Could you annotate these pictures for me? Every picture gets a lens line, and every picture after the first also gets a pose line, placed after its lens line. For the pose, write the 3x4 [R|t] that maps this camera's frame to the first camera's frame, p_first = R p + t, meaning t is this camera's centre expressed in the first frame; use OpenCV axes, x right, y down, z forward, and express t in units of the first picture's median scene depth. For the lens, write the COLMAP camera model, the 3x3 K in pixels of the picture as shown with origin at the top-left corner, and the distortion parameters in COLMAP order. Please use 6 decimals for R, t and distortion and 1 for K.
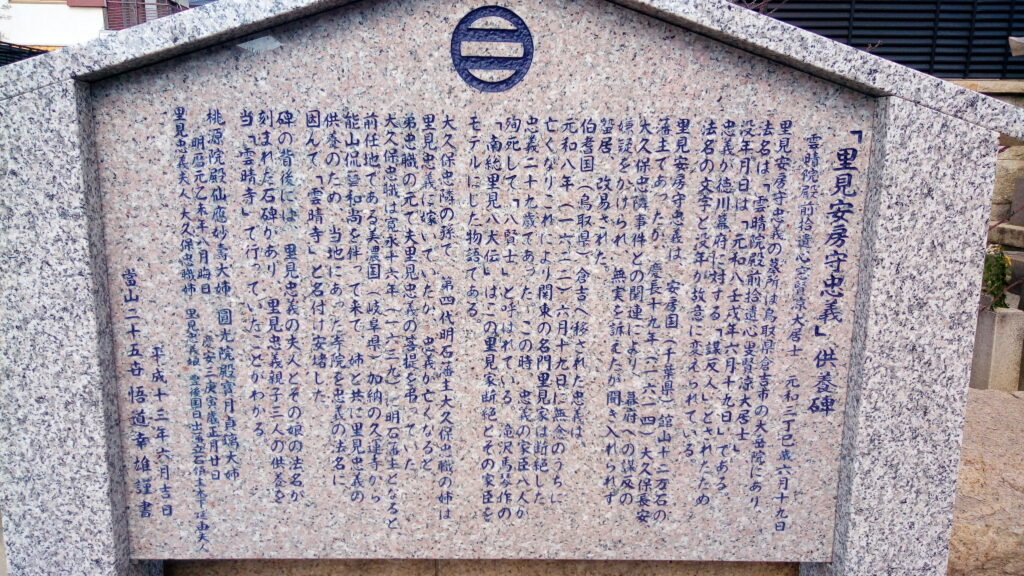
lens RADIAL K [[762.6, 0, 512.3], [0, 762.6, 289.1], [0, 0, 1]] dist [0.049040, -0.013904]
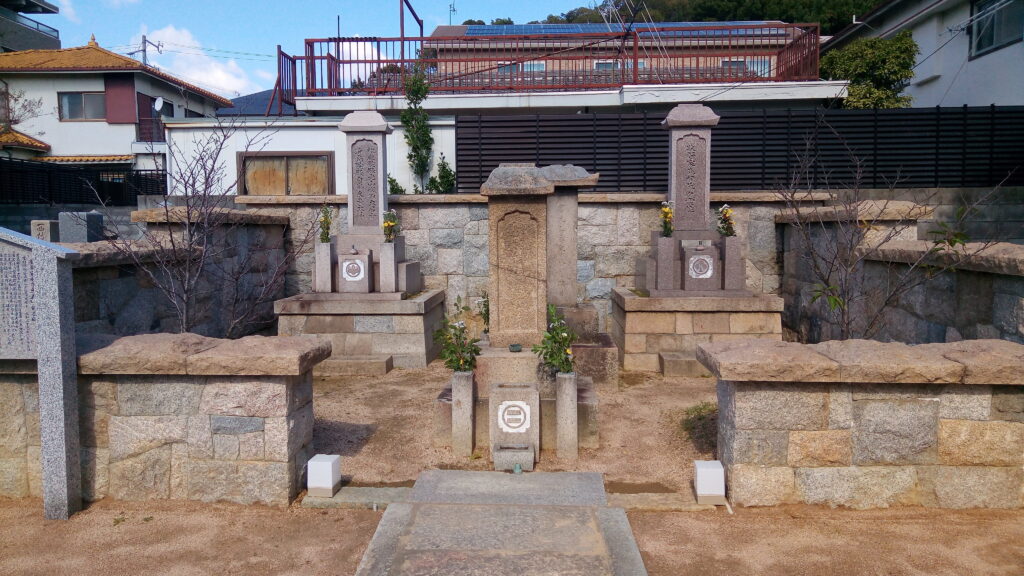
lens RADIAL K [[762.6, 0, 511.0], [0, 762.6, 286.8], [0, 0, 1]] dist [0.049040, -0.013904]
pose [[0.996956, -0.010522, -0.077251, 3.414500], [0.002730, 0.994956, -0.100276, 0.416508], [0.077917, 0.099760, 0.991956, -3.106278]]
